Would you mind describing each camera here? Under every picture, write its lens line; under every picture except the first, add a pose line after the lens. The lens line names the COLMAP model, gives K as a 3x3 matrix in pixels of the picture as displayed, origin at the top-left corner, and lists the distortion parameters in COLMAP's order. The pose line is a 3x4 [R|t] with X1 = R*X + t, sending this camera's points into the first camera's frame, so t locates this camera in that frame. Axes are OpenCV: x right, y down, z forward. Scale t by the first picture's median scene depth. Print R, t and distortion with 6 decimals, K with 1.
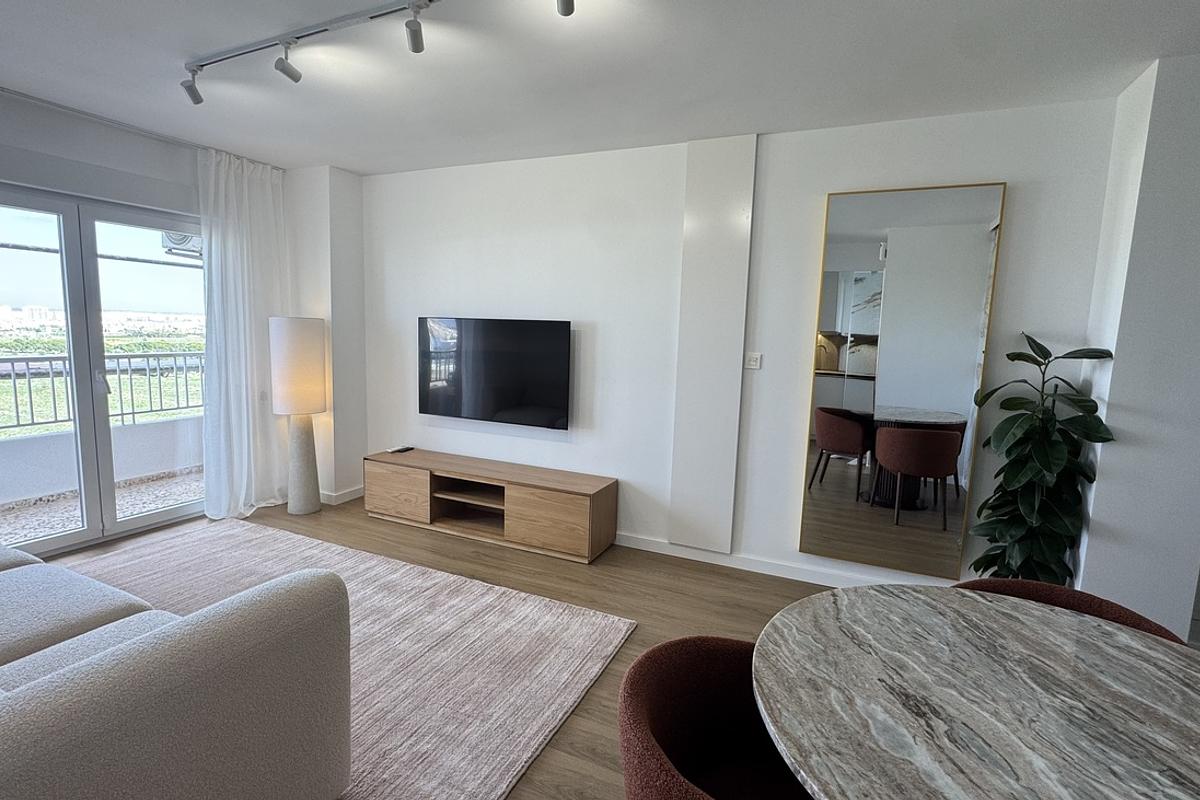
lens RADIAL K [[567.7, 0, 600.0], [0, 567.7, 400.0], [0, 0, 1]] dist [-0.002783, 0.000147]
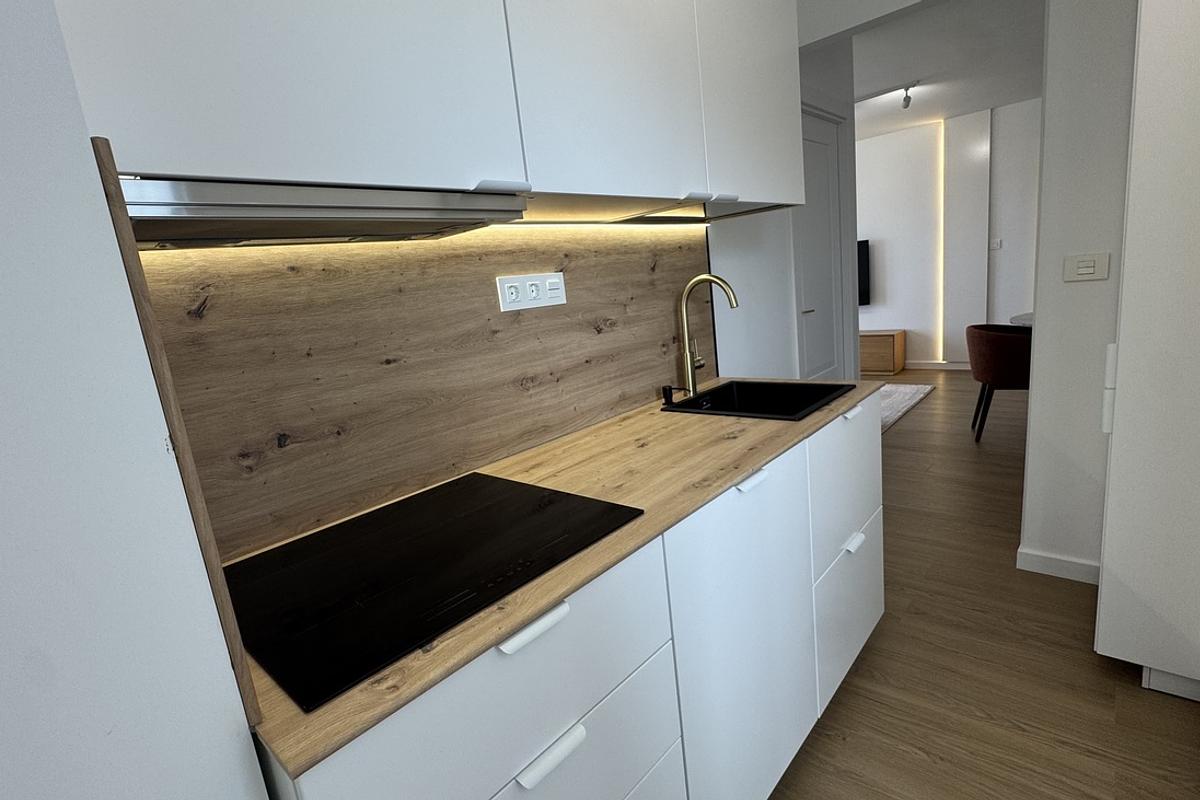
lens RADIAL K [[573.5, 0, 600.0], [0, 573.5, 400.0], [0, 0, 1]] dist [-0.000213, 0.000309]
pose [[0.942409, -0.080348, -0.324669, -0.294721], [0.109009, 0.991499, 0.071046, 0.128839], [0.316201, -0.102346, 0.943156, -0.942294]]
